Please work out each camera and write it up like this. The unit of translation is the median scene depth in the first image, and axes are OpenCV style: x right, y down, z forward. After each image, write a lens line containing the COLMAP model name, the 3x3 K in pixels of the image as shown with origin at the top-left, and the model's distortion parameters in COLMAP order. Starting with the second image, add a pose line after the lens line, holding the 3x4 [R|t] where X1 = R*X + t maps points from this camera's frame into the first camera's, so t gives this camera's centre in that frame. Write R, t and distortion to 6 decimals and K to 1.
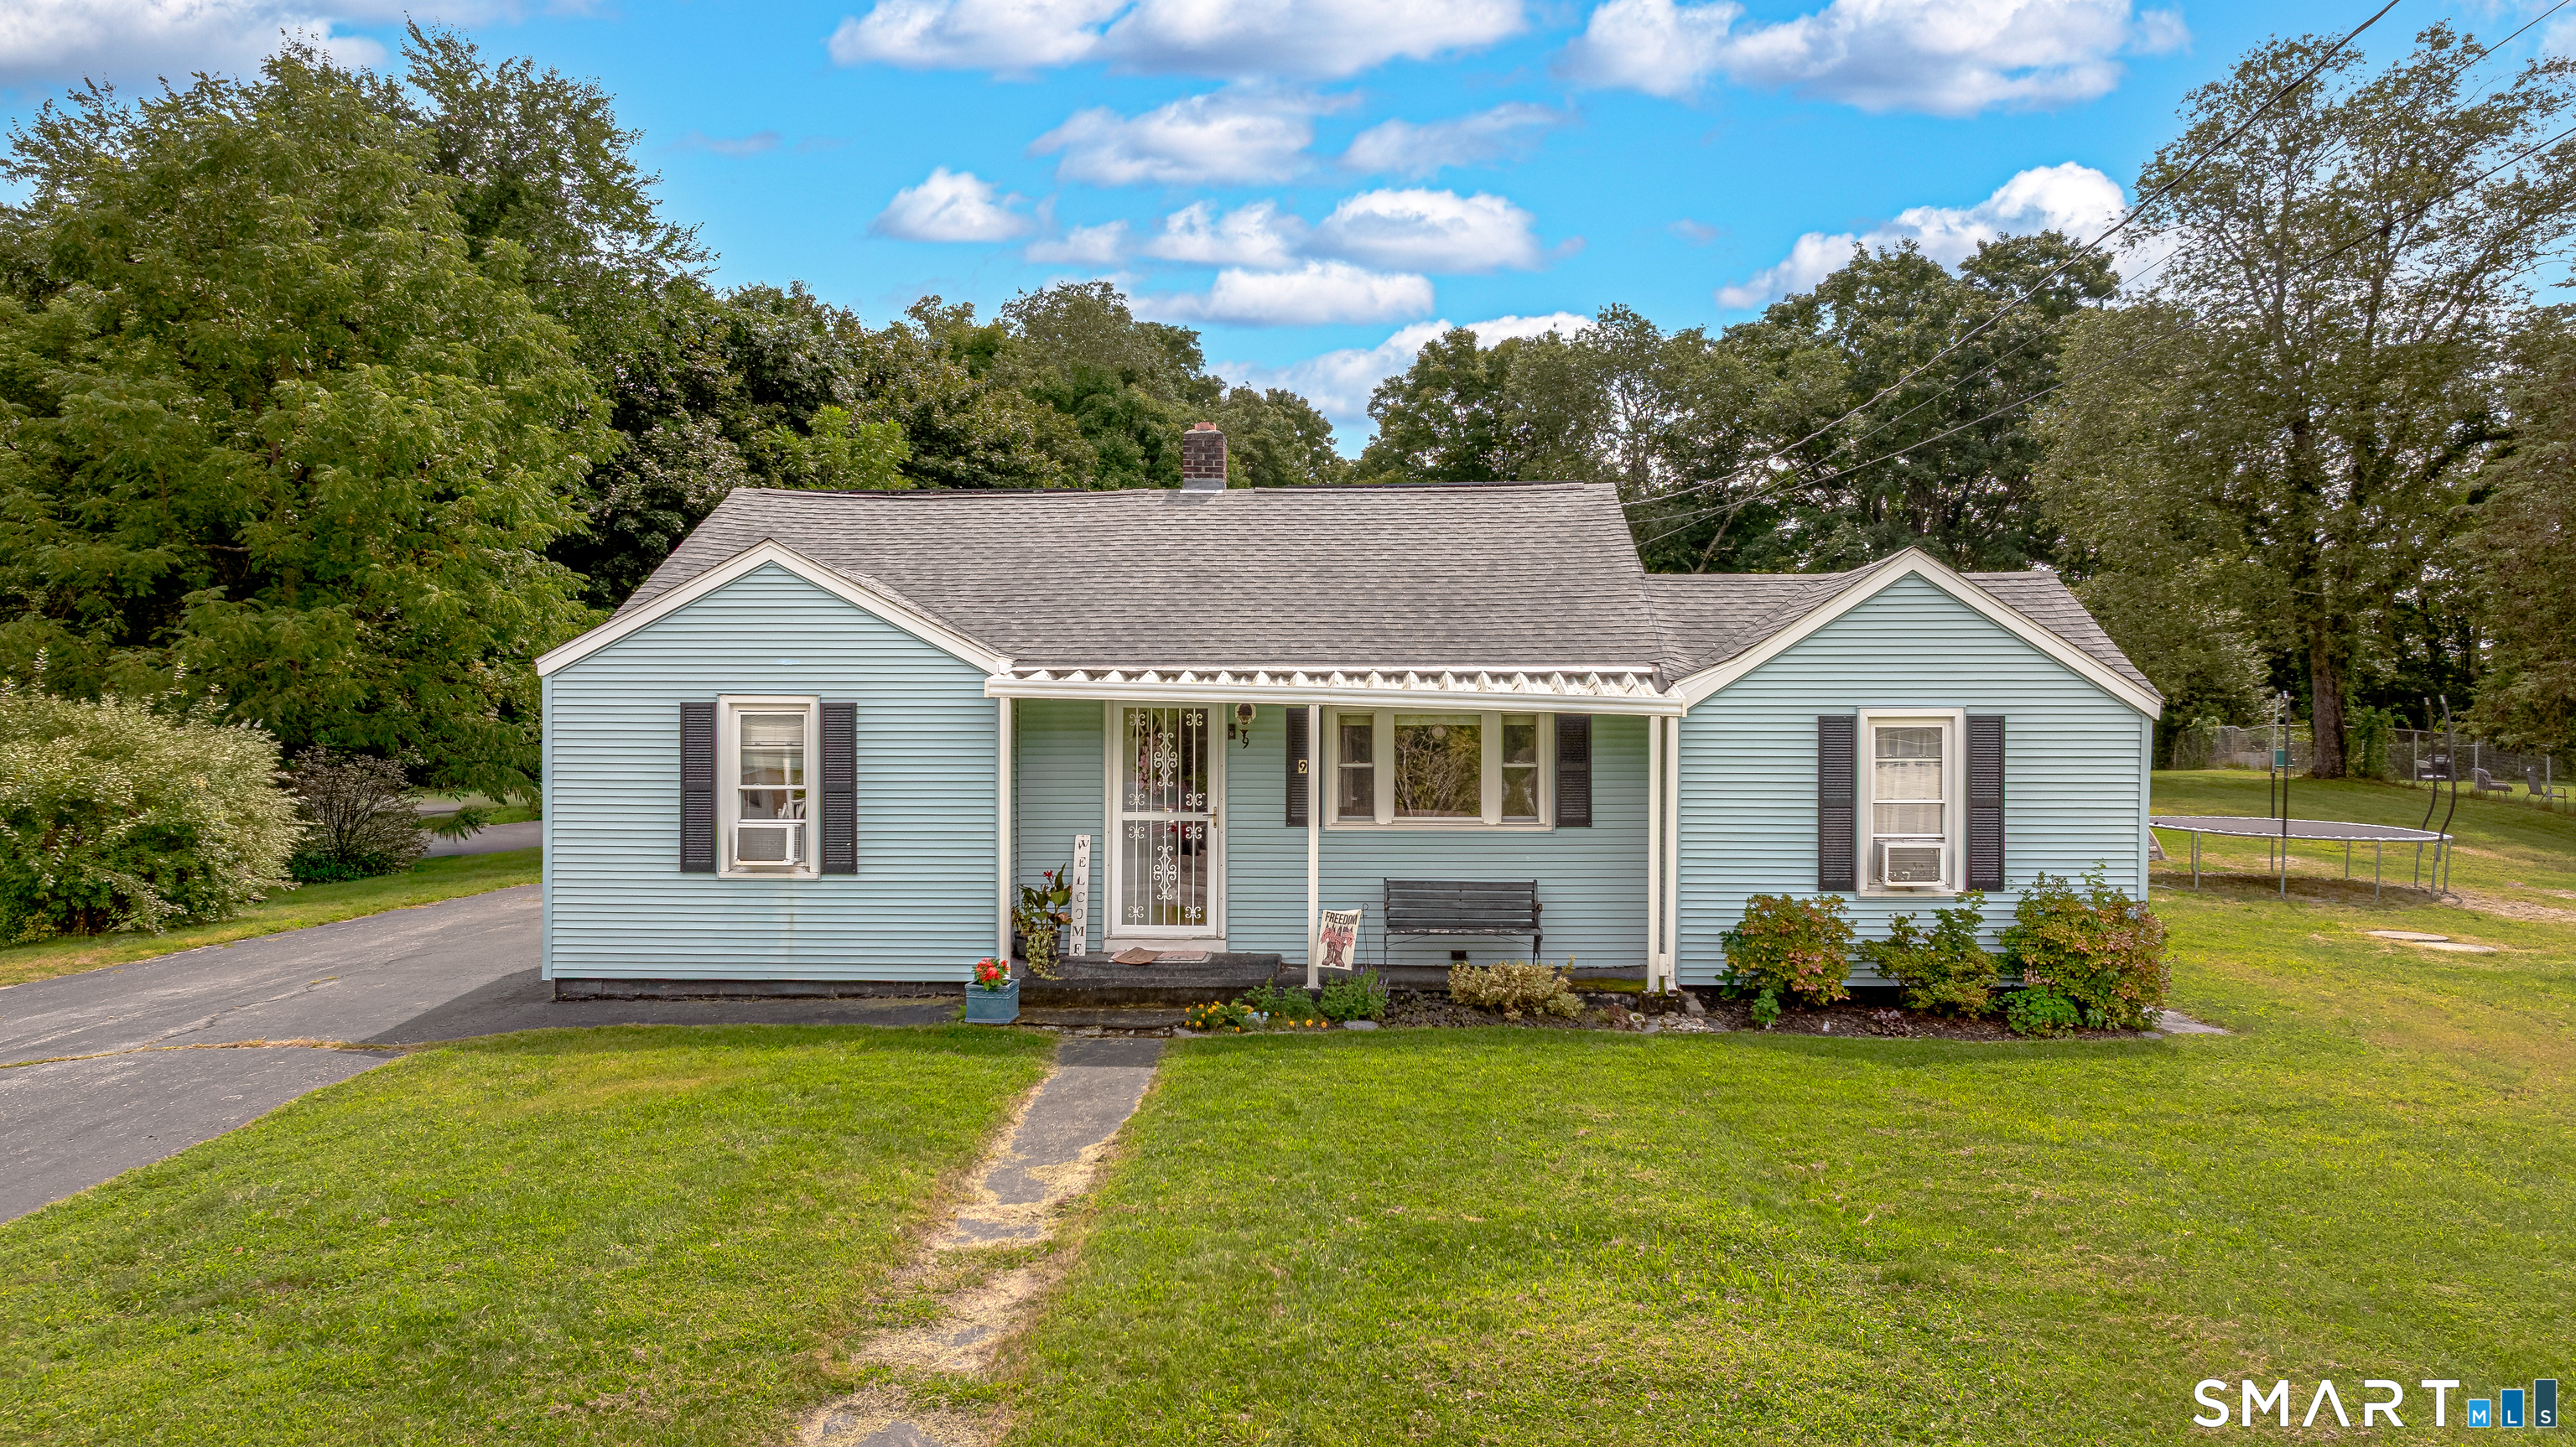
lens RADIAL K [[1845.2, 0, 1288.0], [0, 1845.2, 723.5], [0, 0, 1]] dist [0.000283, -0.000815]
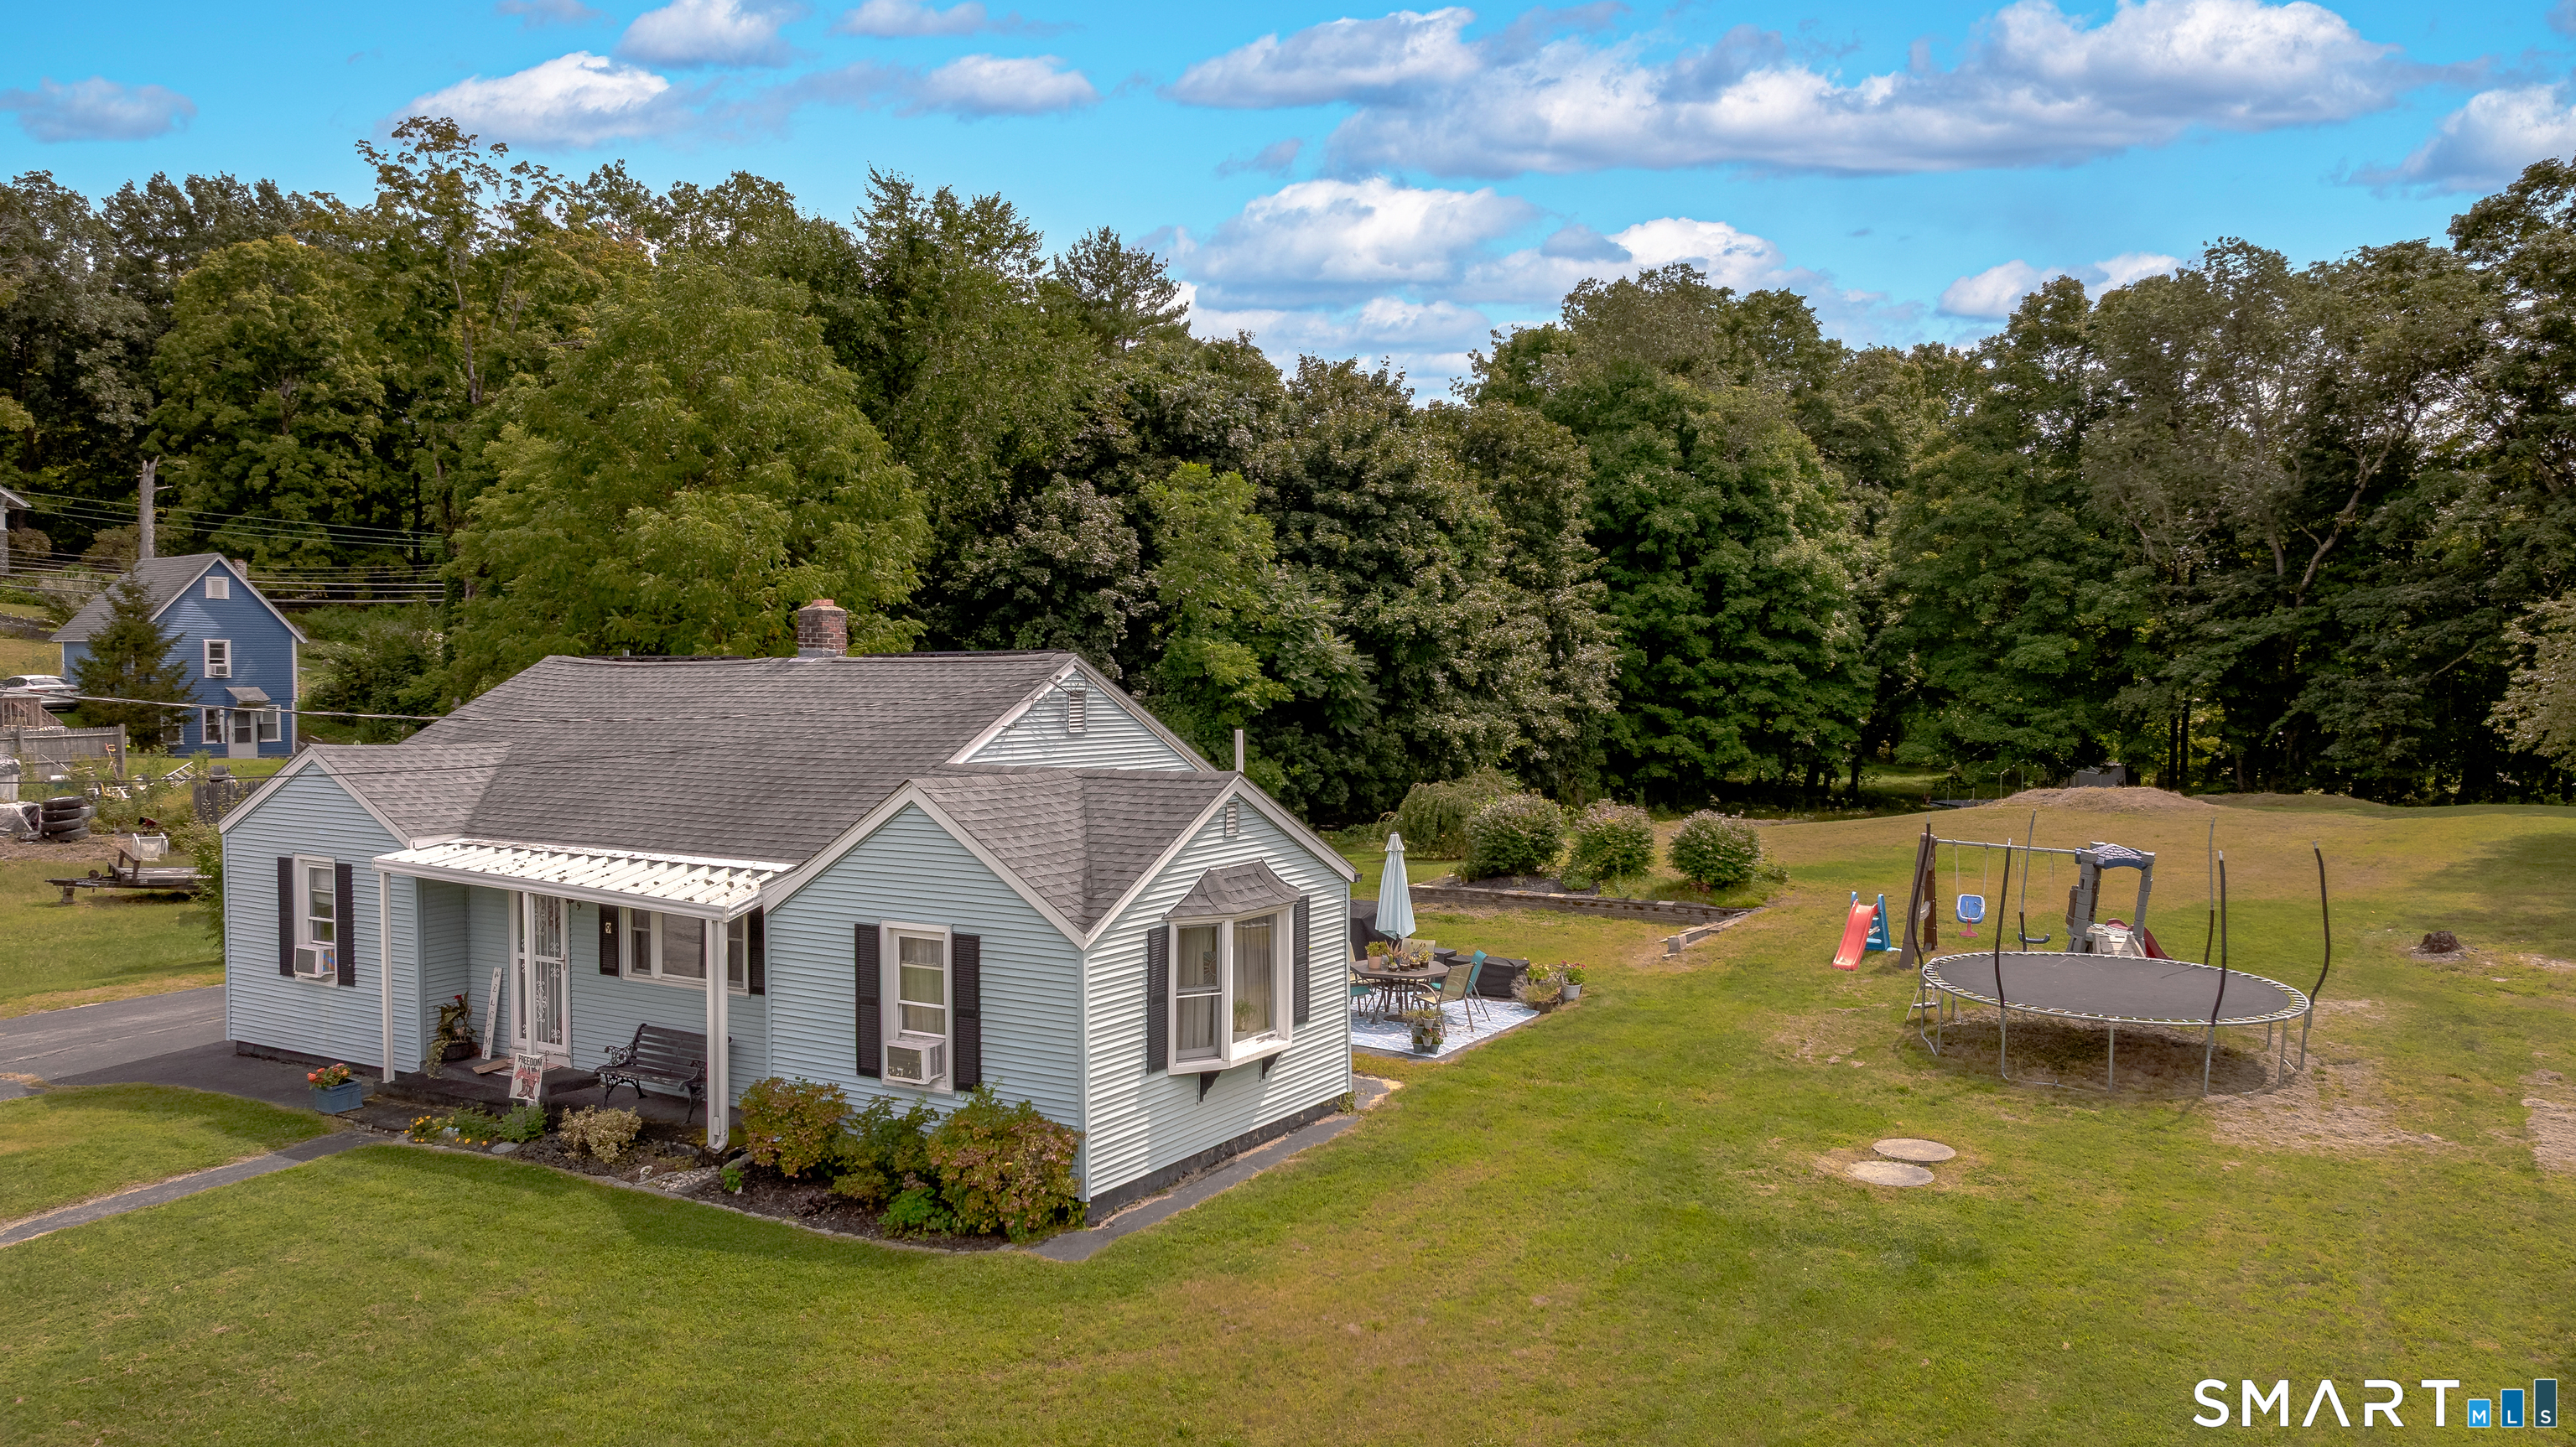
lens RADIAL K [[1845.2, 0, 1288.0], [0, 1845.2, 723.5], [0, 0, 1]] dist [0.000283, -0.000815]
pose [[0.879076, 0.014533, -0.476459, 1.007672], [0.002797, 0.999361, 0.035644, -0.158754], [0.476673, -0.032667, 0.878474, 0.126207]]
